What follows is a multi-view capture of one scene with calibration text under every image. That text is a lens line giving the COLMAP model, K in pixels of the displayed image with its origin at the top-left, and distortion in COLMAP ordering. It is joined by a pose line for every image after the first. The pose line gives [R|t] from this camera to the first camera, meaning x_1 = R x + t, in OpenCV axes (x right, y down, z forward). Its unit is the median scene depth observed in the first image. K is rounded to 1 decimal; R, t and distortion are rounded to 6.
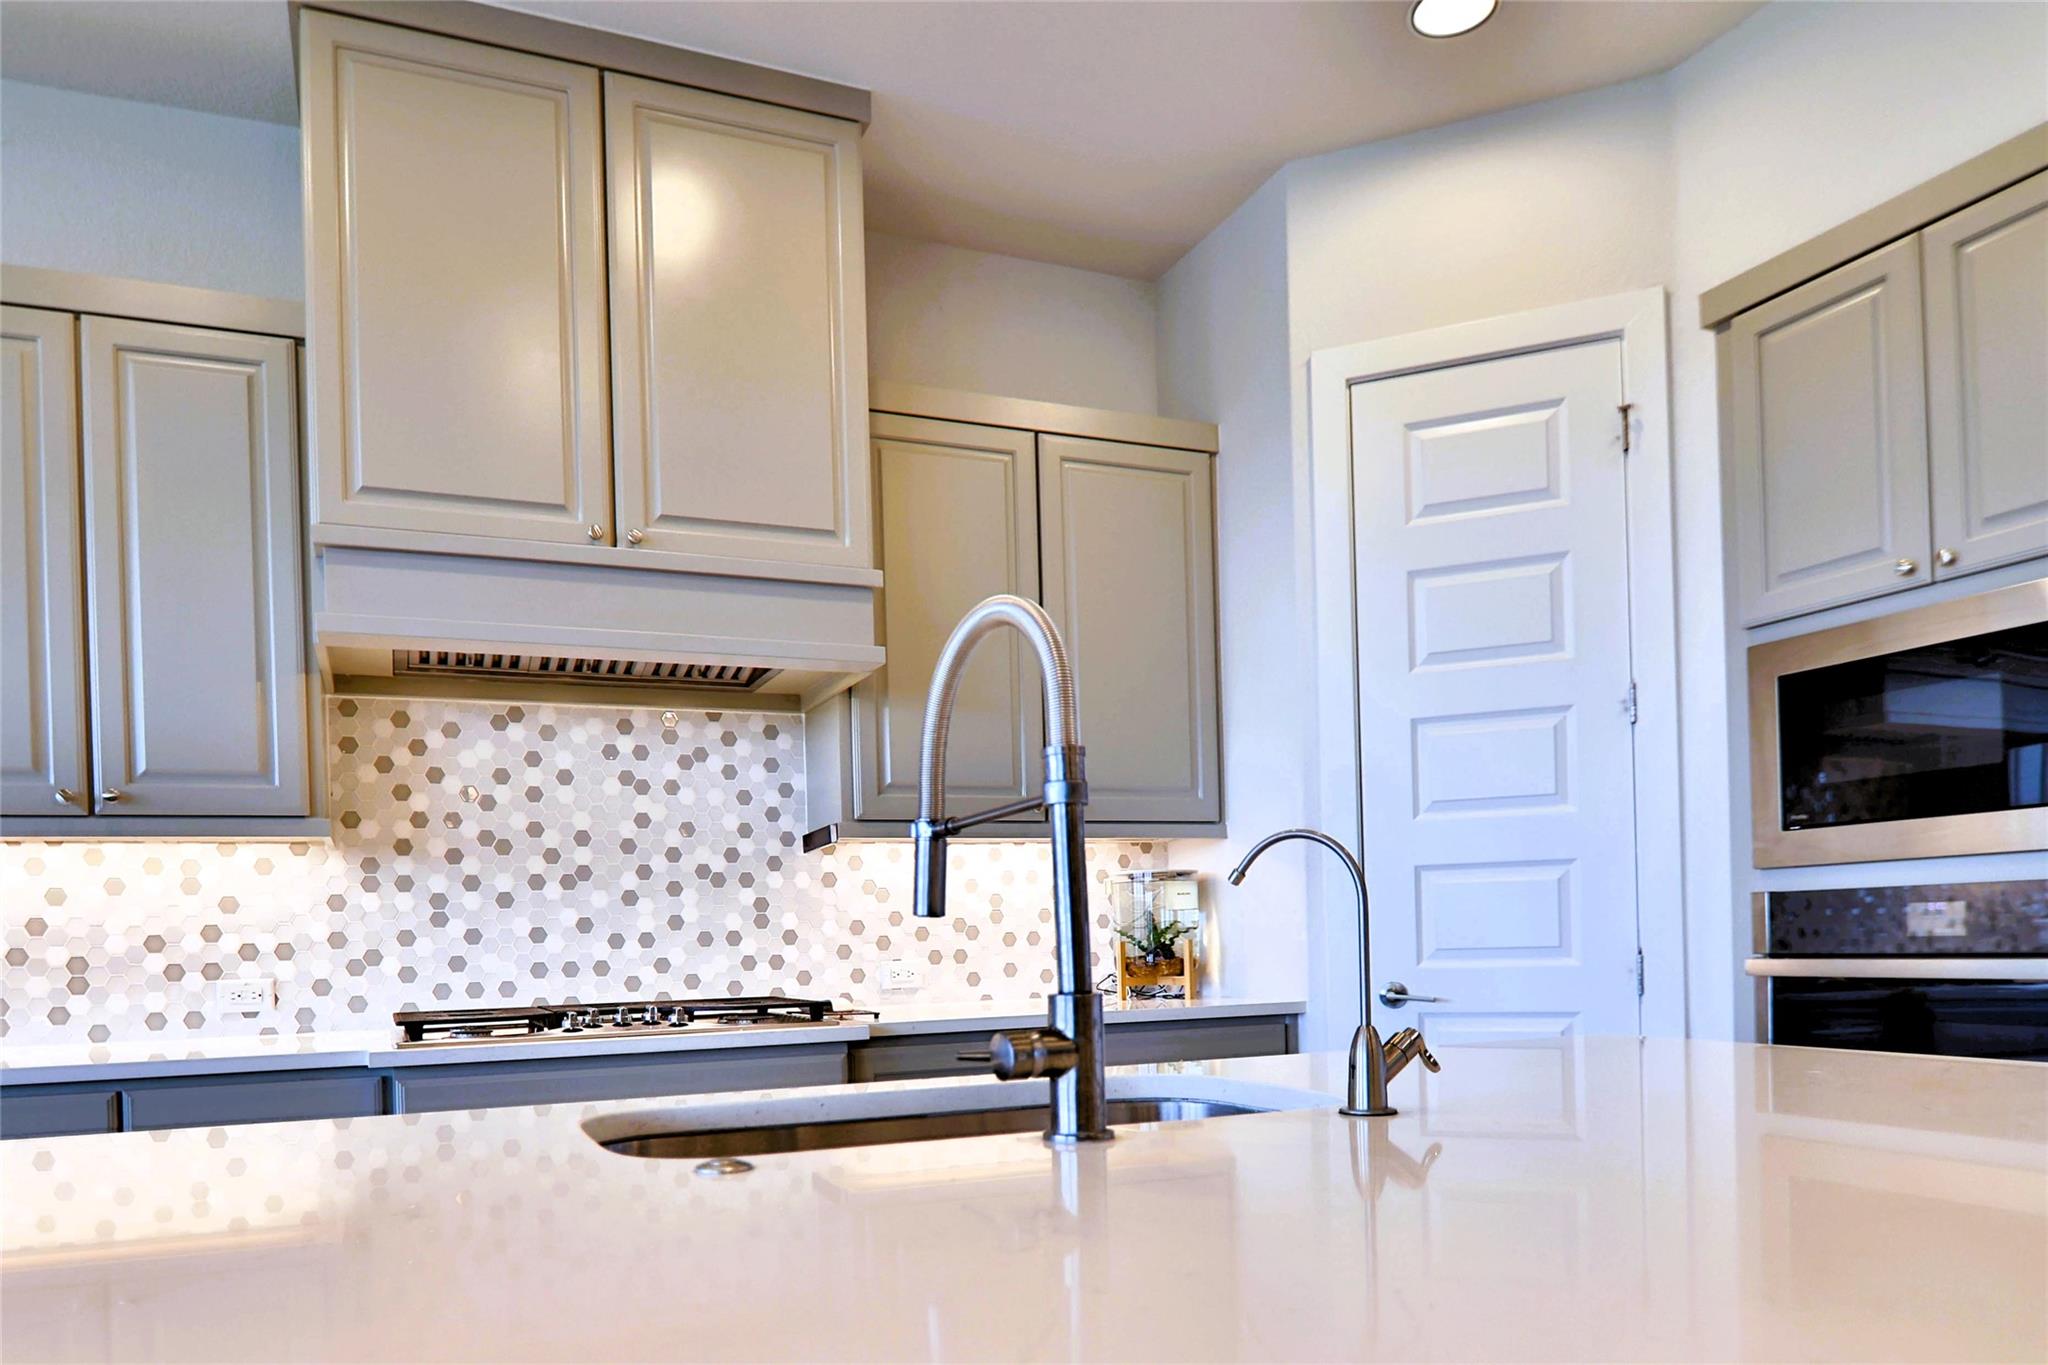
lens RADIAL K [[1341.1, 0, 938.3], [0, 1341.1, 957.7], [0, 0, 1]] dist [0.005086, -0.019070]
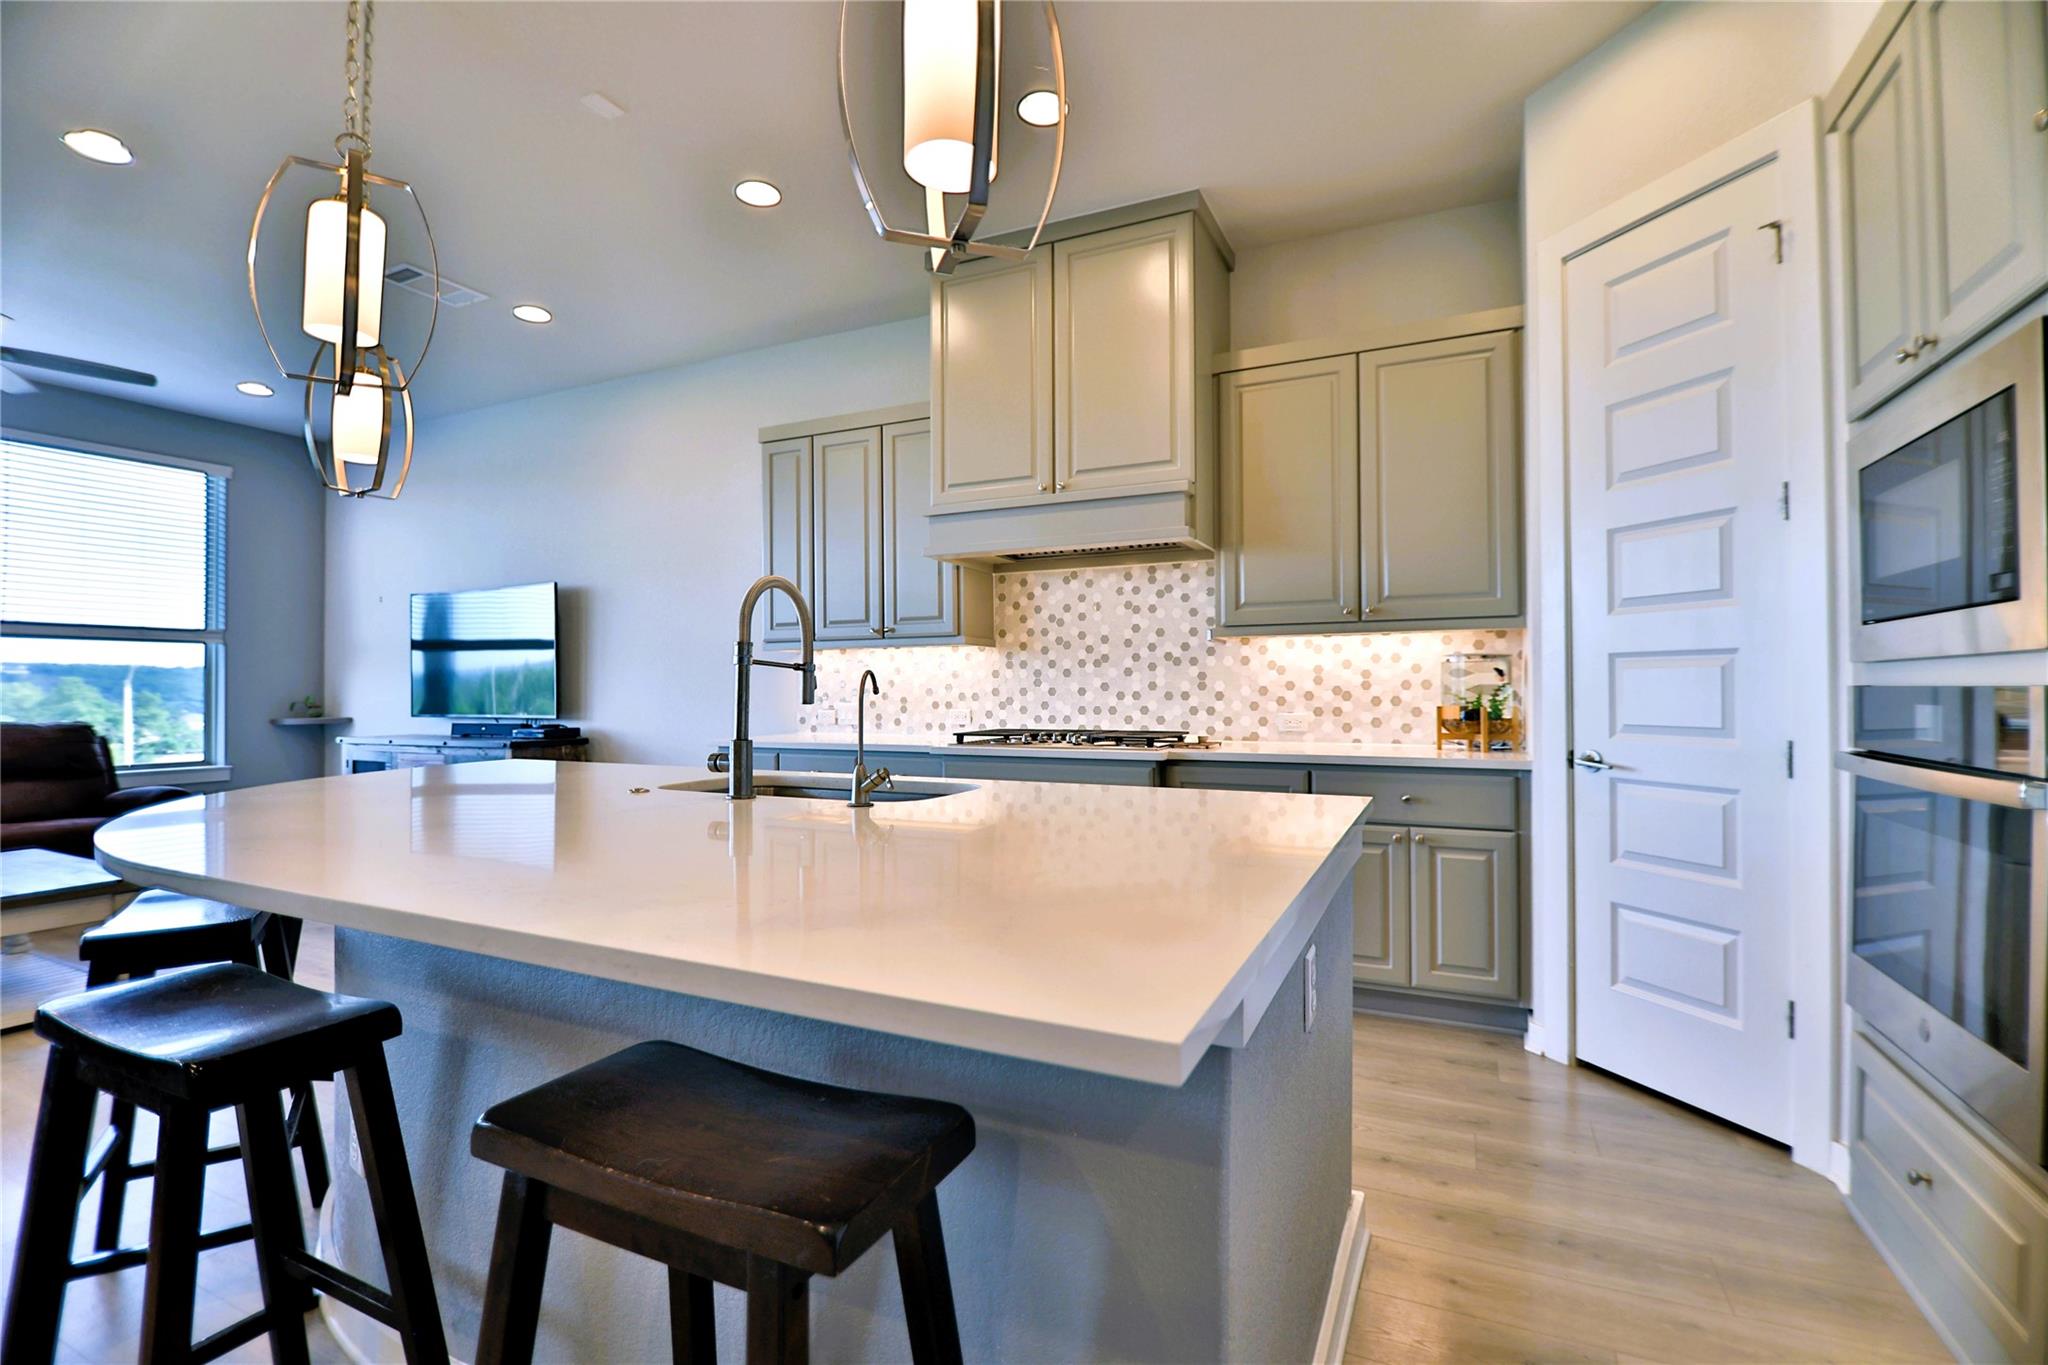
lens RADIAL K [[915.0, 0, 1035.4], [0, 915.0, 689.6], [0, 0, 1]] dist [0.003721, -0.014820]
pose [[0.681868, 0.025478, -0.731031, 0.599926], [-0.023331, 0.999642, 0.013077, -0.035241], [0.731103, 0.008139, 0.682218, 0.078377]]
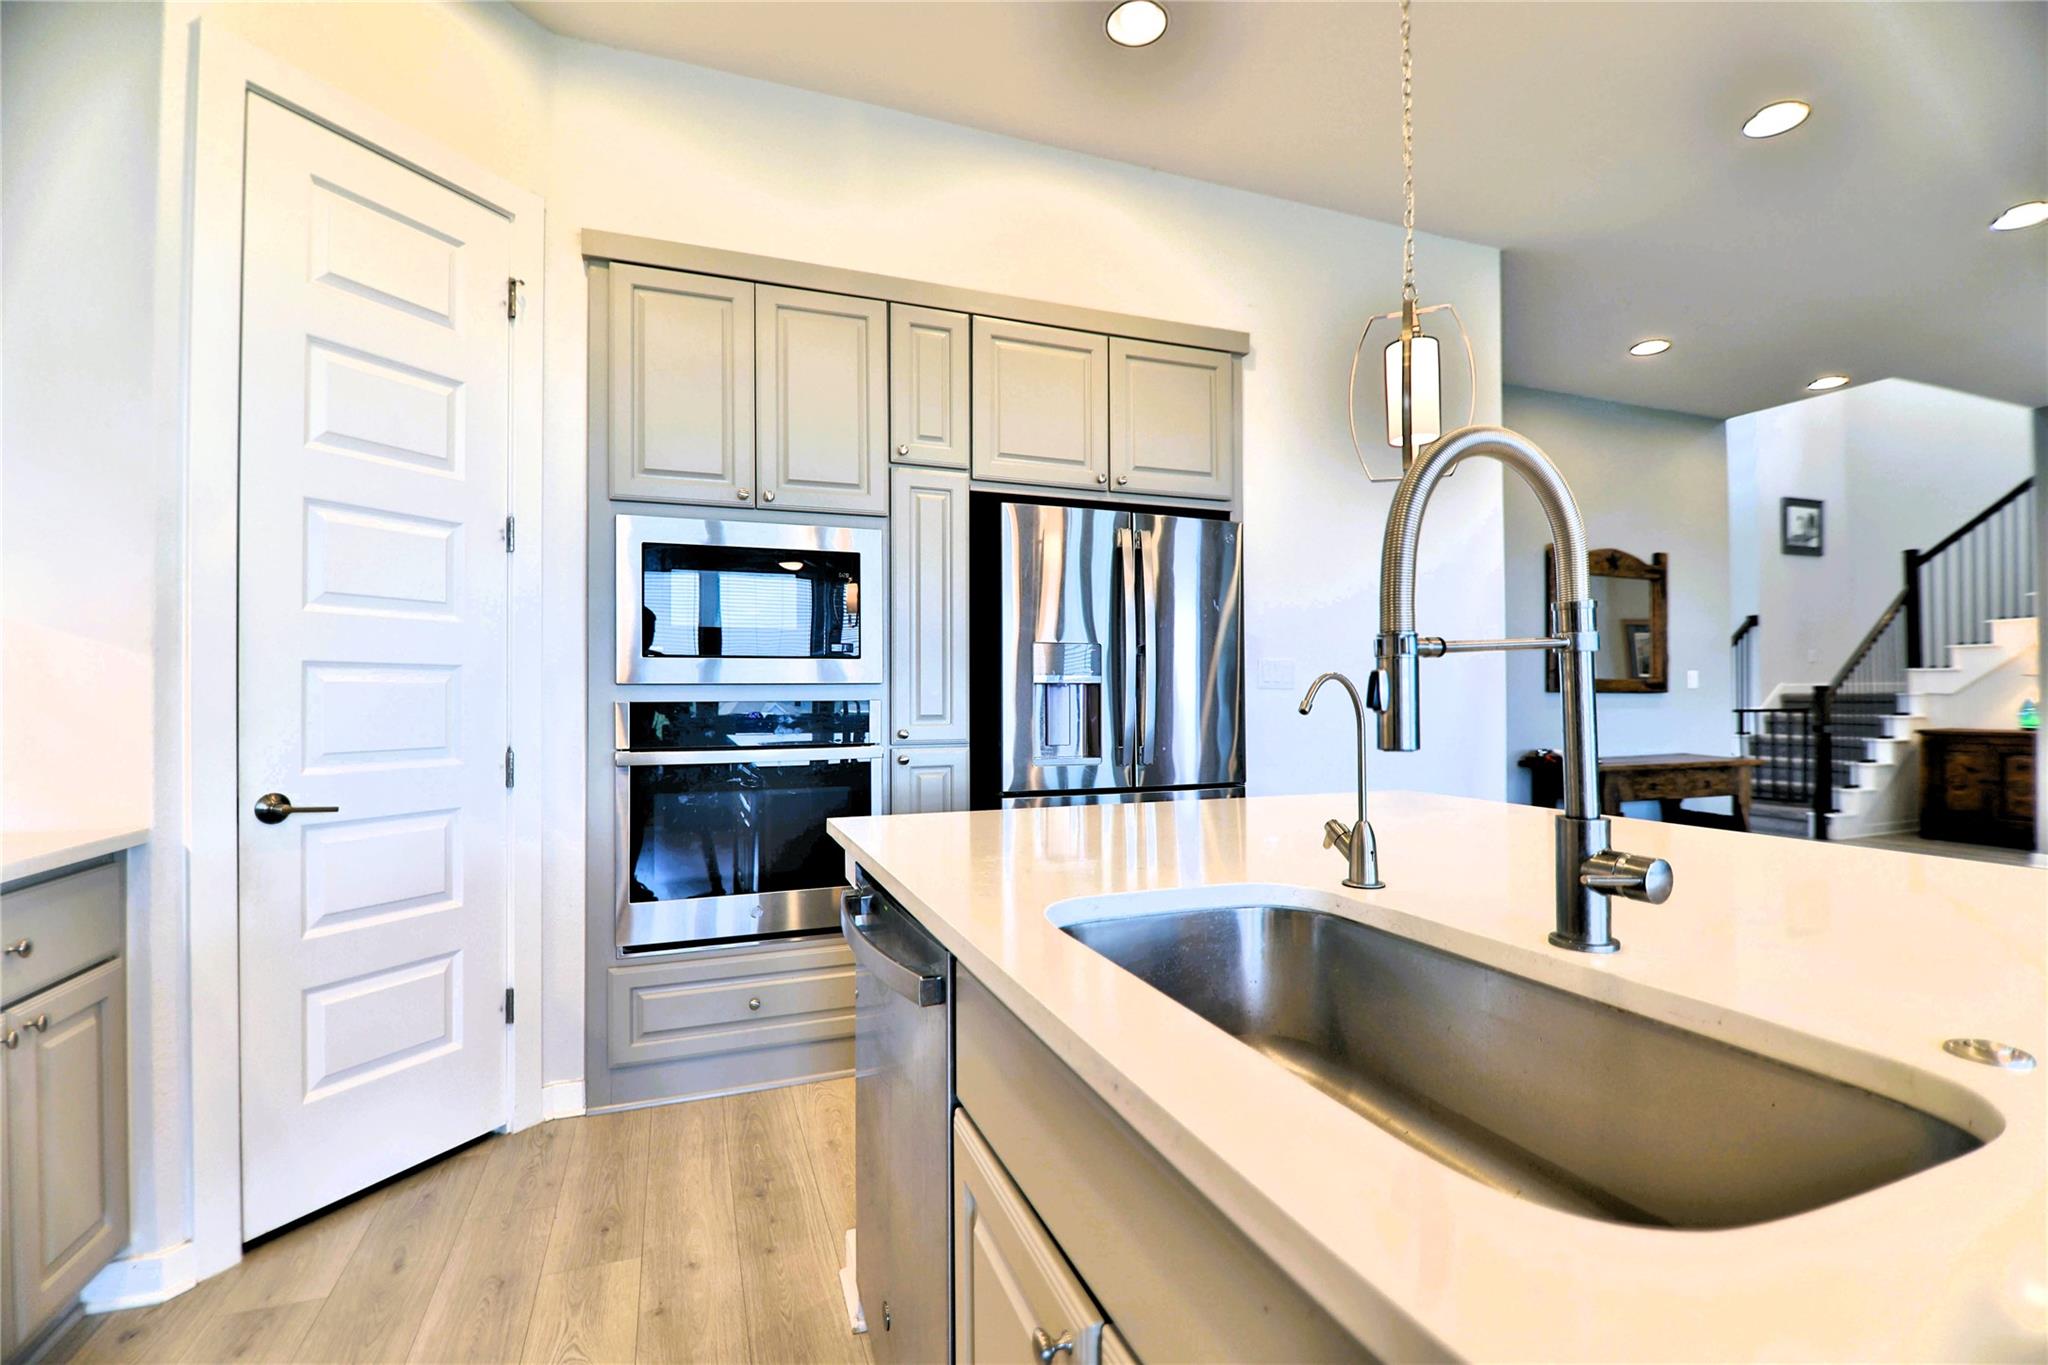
lens RADIAL K [[925.4, 0, 1035.8], [0, 925.4, 681.7], [0, 0, 1]] dist [0.001455, -0.007091]
pose [[0.016621, 0.040153, 0.999055, -0.249994], [0.015423, 0.999064, -0.040410, -0.022031], [-0.999743, 0.016080, 0.015986, 0.501134]]
